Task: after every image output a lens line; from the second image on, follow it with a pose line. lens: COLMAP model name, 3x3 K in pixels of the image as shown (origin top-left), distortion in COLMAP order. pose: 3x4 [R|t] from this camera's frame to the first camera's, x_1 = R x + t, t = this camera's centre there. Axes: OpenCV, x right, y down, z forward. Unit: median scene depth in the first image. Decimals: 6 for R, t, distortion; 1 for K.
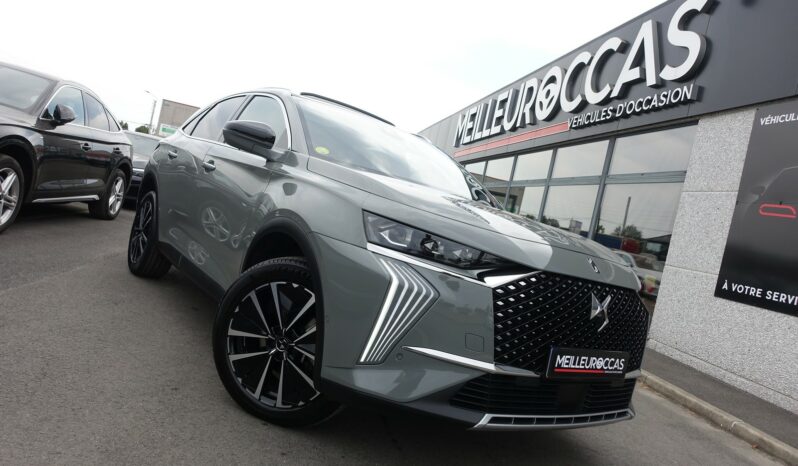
lens RADIAL K [[544.3, 0, 399.0], [0, 544.3, 233.0], [0, 0, 1]] dist [-0.008577, 0.000993]
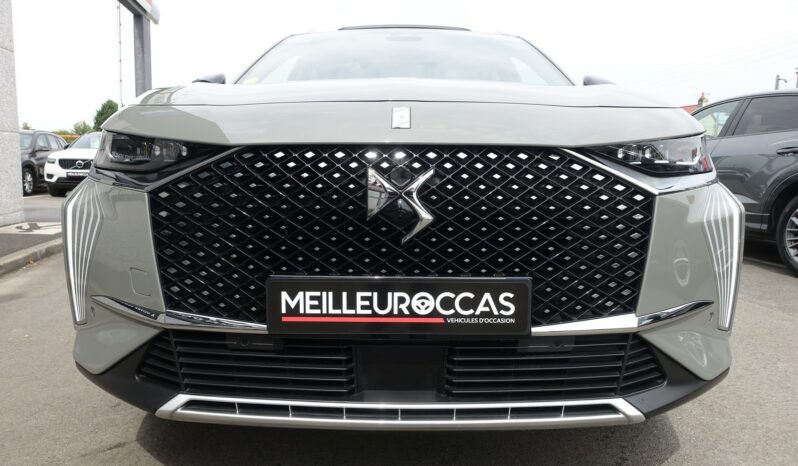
lens RADIAL K [[544.3, 0, 399.0], [0, 544.3, 233.0], [0, 0, 1]] dist [-0.008577, 0.000993]
pose [[0.777609, -0.154393, -0.609498, 0.694822], [0.166396, 0.985353, -0.037310, 0.198560], [0.606331, -0.072406, 0.791909, 0.618829]]
